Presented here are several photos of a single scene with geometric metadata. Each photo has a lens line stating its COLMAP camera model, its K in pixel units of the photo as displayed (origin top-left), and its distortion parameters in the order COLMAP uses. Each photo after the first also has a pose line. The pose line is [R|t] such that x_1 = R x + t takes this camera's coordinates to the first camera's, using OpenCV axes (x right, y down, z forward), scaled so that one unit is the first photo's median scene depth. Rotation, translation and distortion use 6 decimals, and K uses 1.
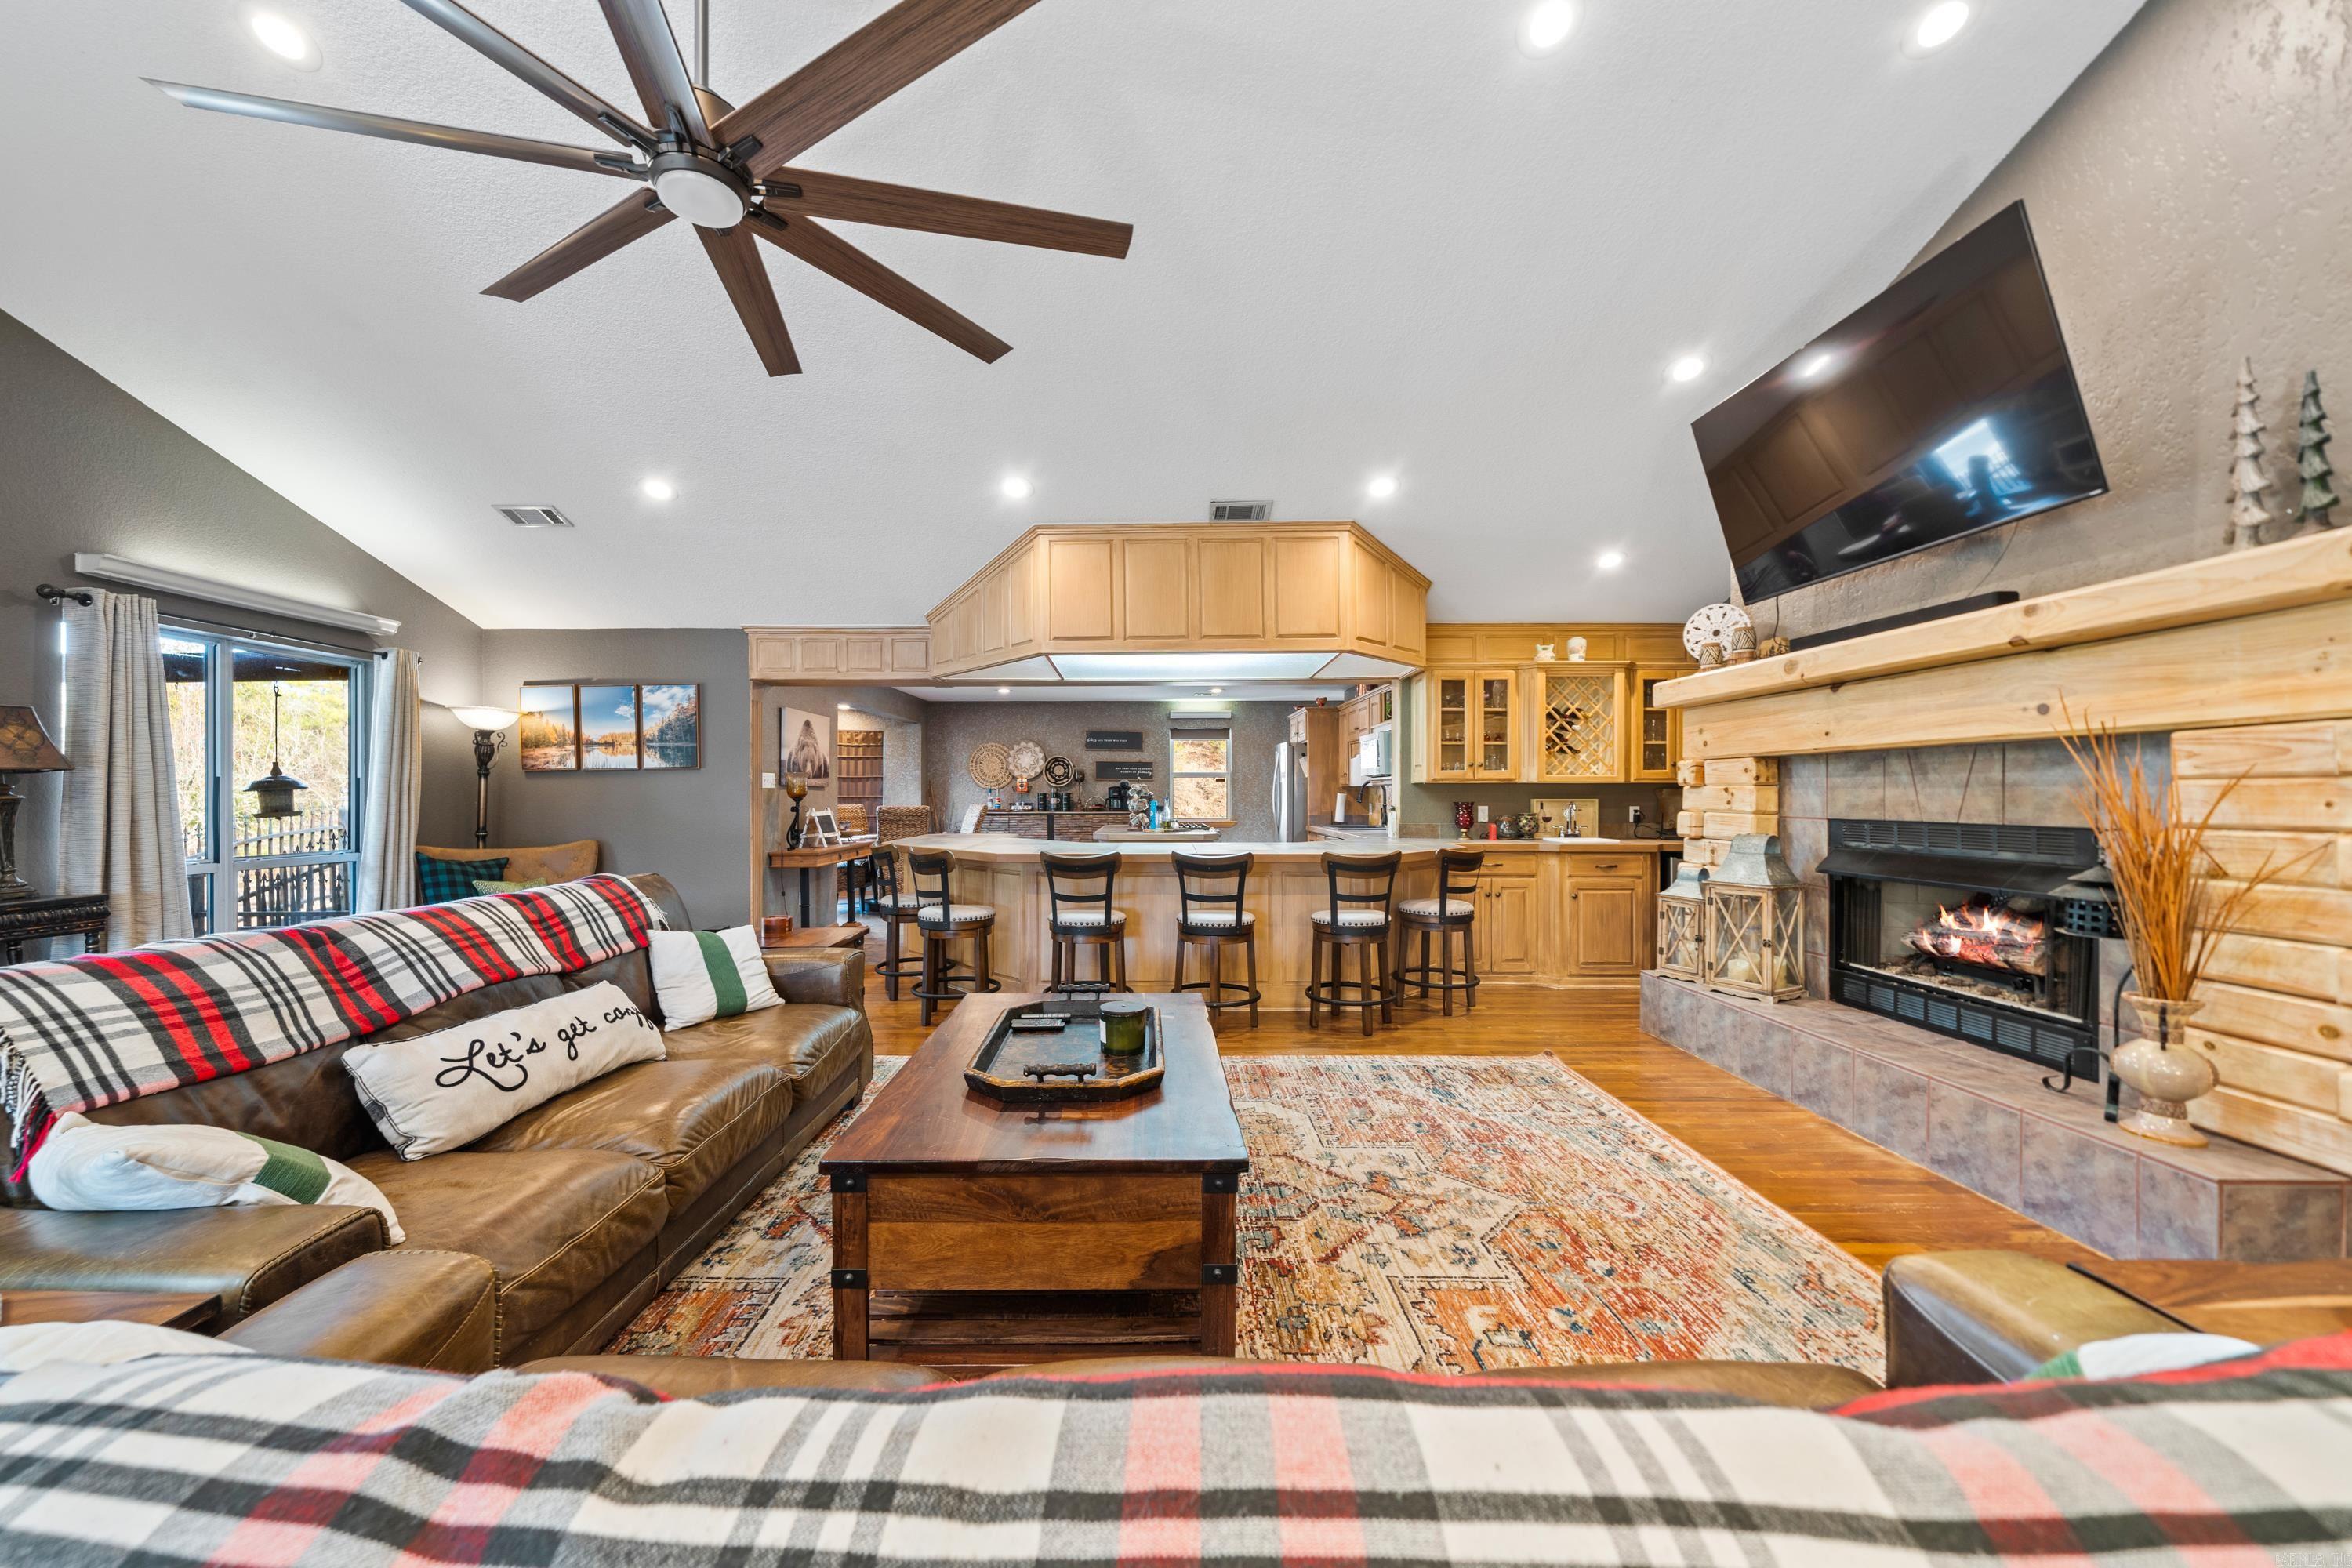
lens RADIAL K [[853.7, 0, 1158.6], [0, 853.7, 804.2], [0, 0, 1]] dist [-0.002092, 0.000030]
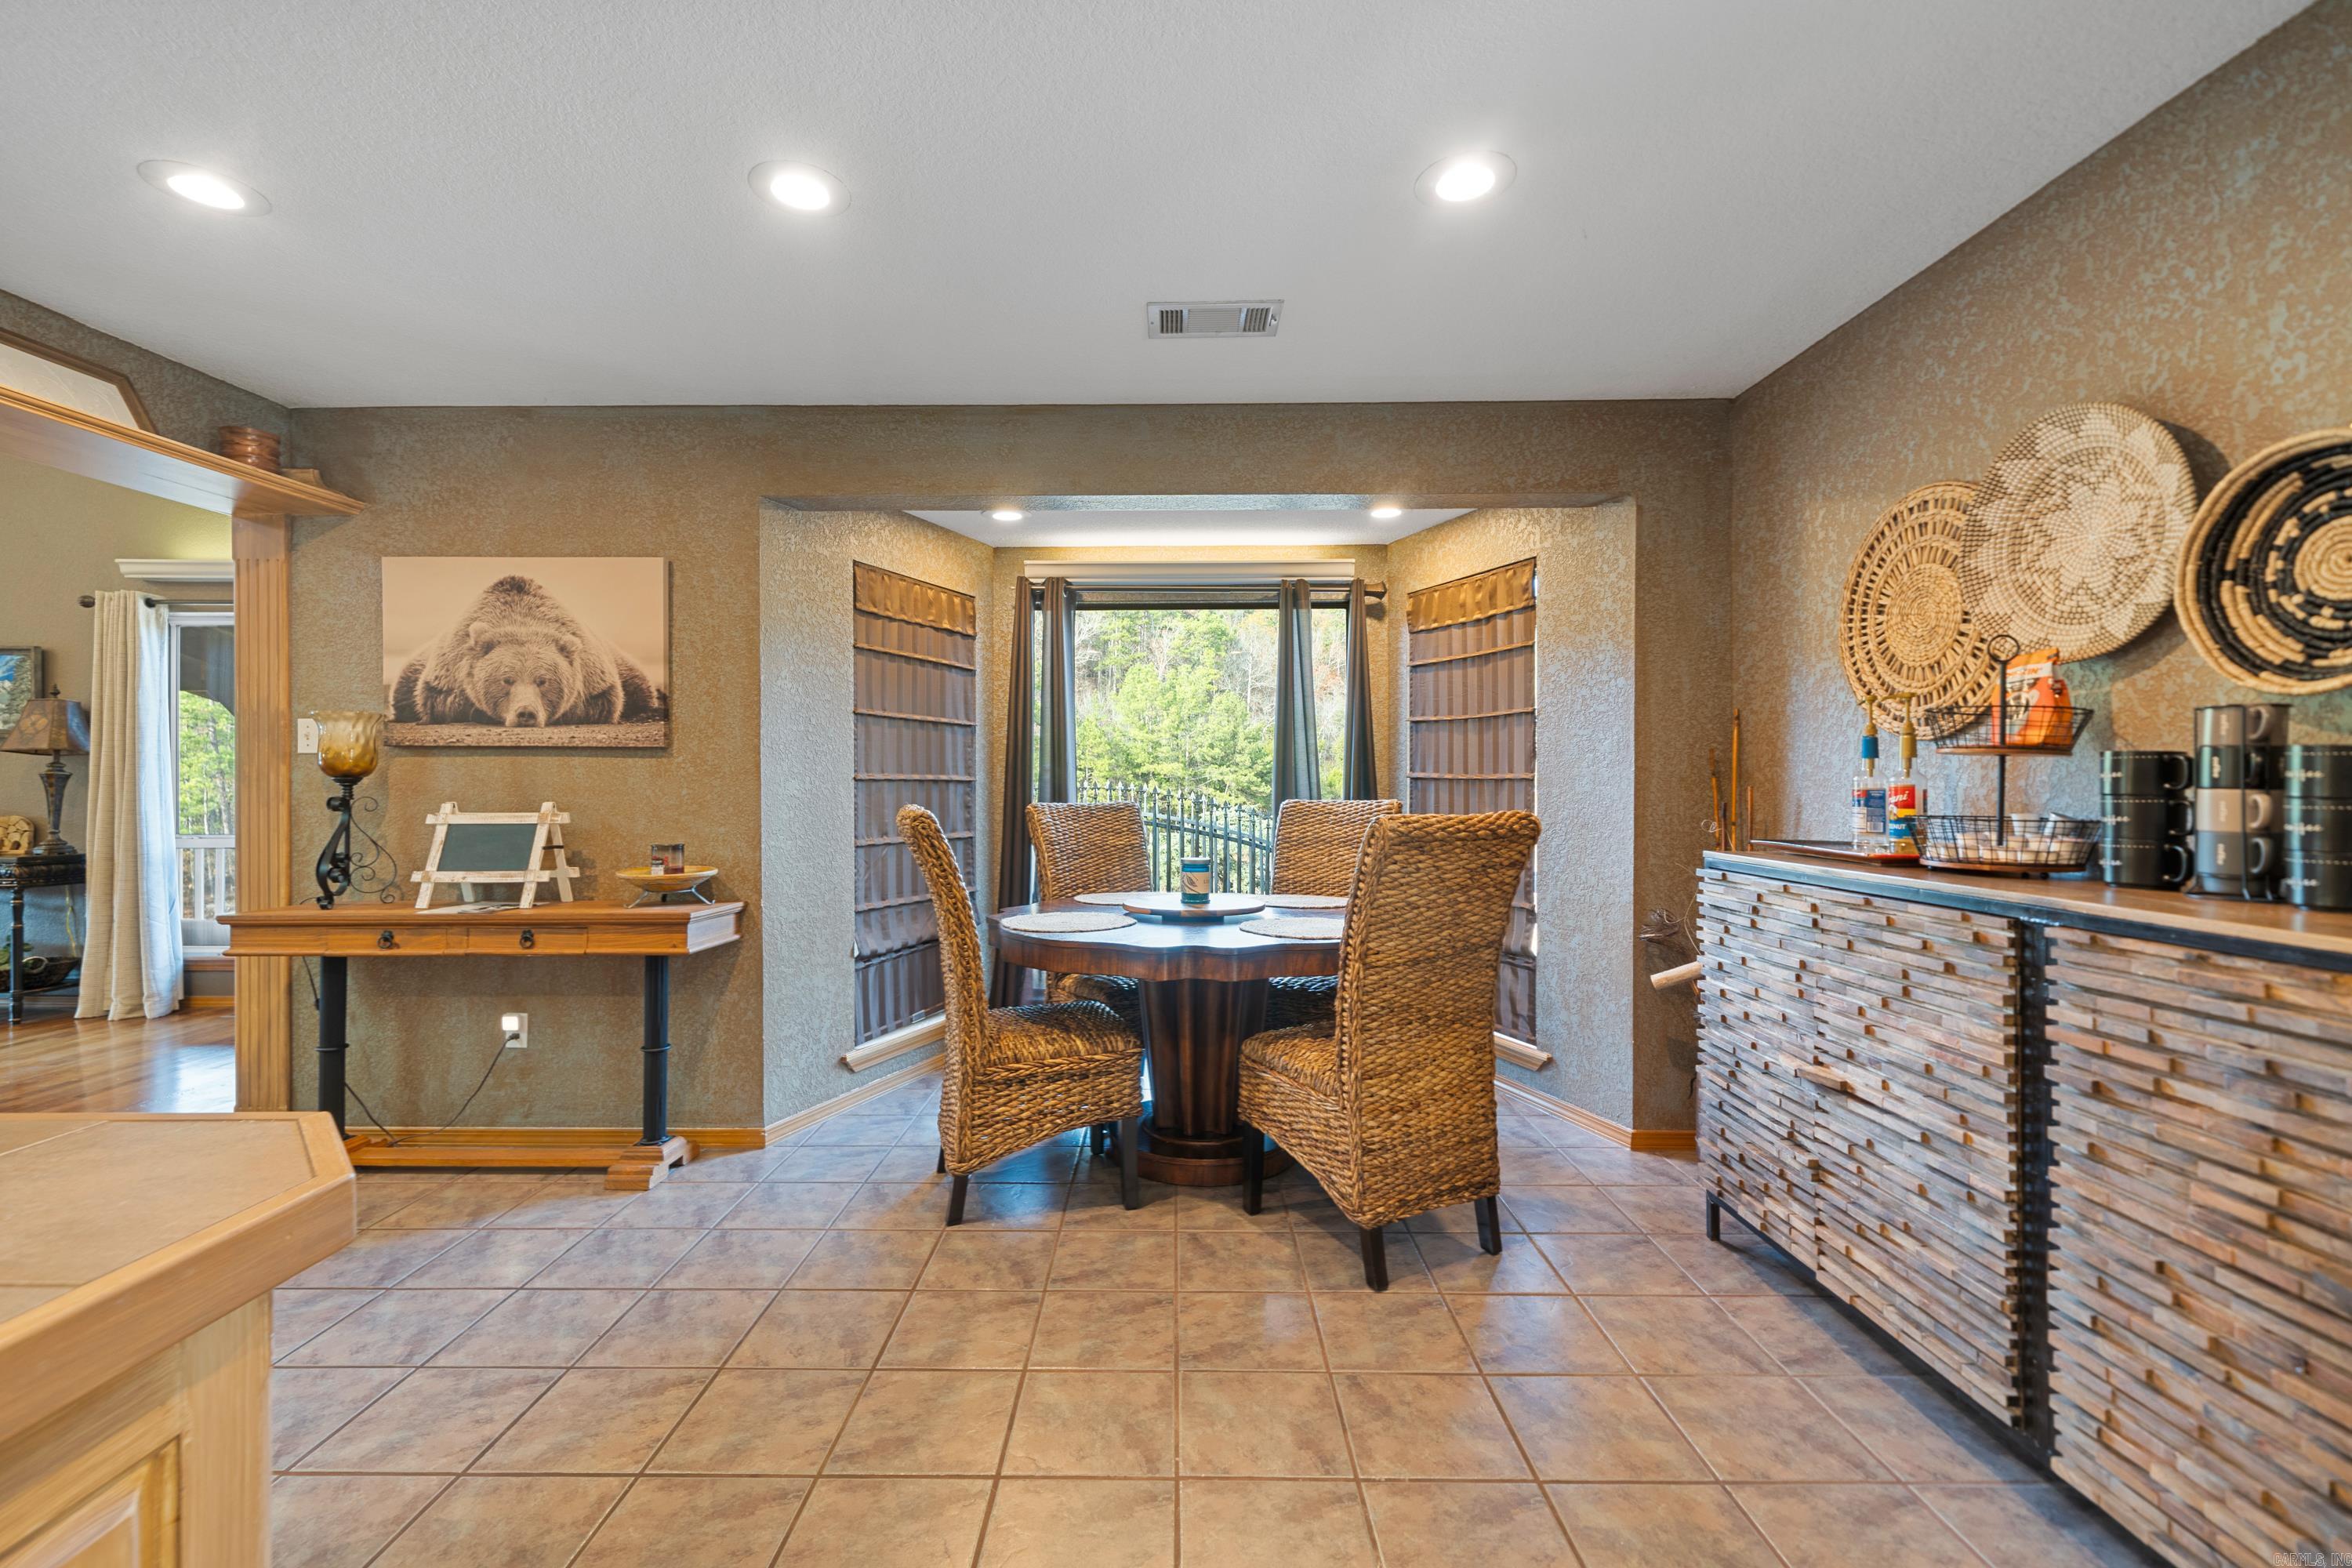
lens RADIAL K [[978.4, 0, 1167.7], [0, 978.4, 788.6], [0, 0, 1]] dist [0.002137, 0.000101]
pose [[0.001187, 0.011649, -0.999931, 0.055449], [-0.010501, 0.999877, 0.011636, -0.014616], [0.999944, 0.010486, 0.001310, 1.885427]]
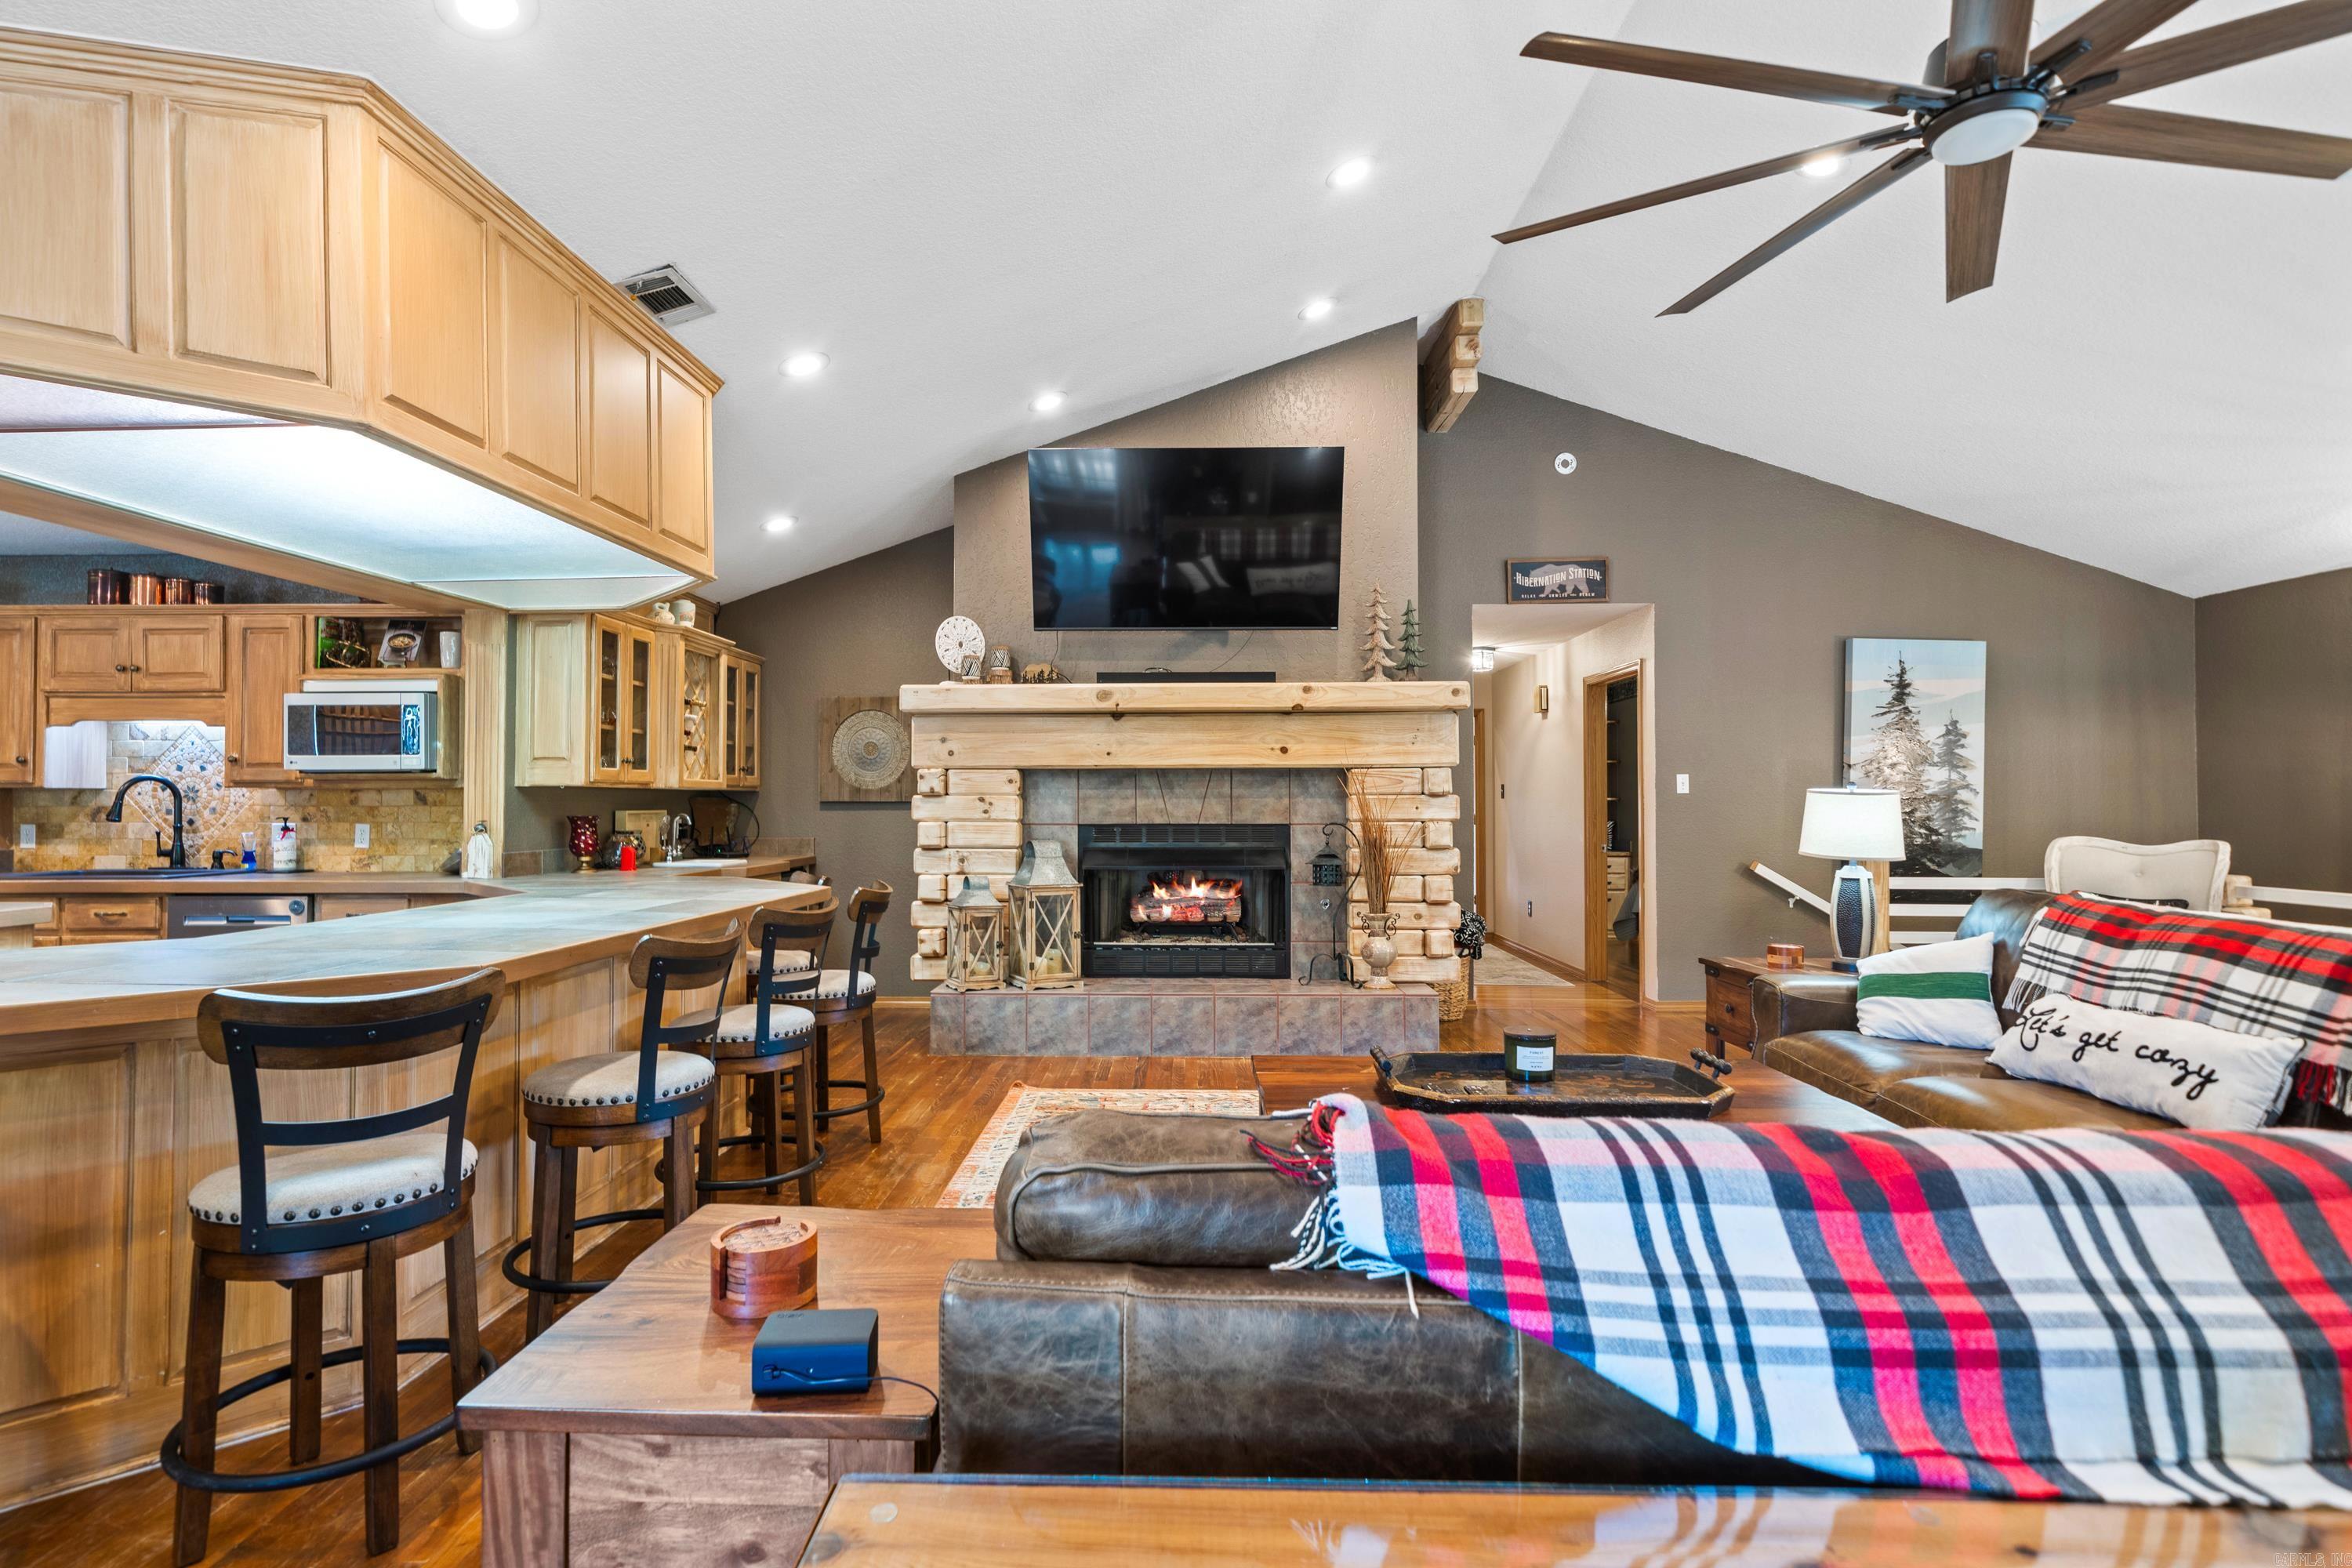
lens RADIAL K [[1165.3, 0, 1158.3], [0, 1165.3, 780.1], [0, 0, 1]] dist [0.003748, -0.000281]
pose [[0.029938, 0.019125, 0.999369, -0.646750], [0.011644, 0.999742, -0.019481, -0.008708], [-0.999484, 0.012220, 0.029708, 0.654860]]
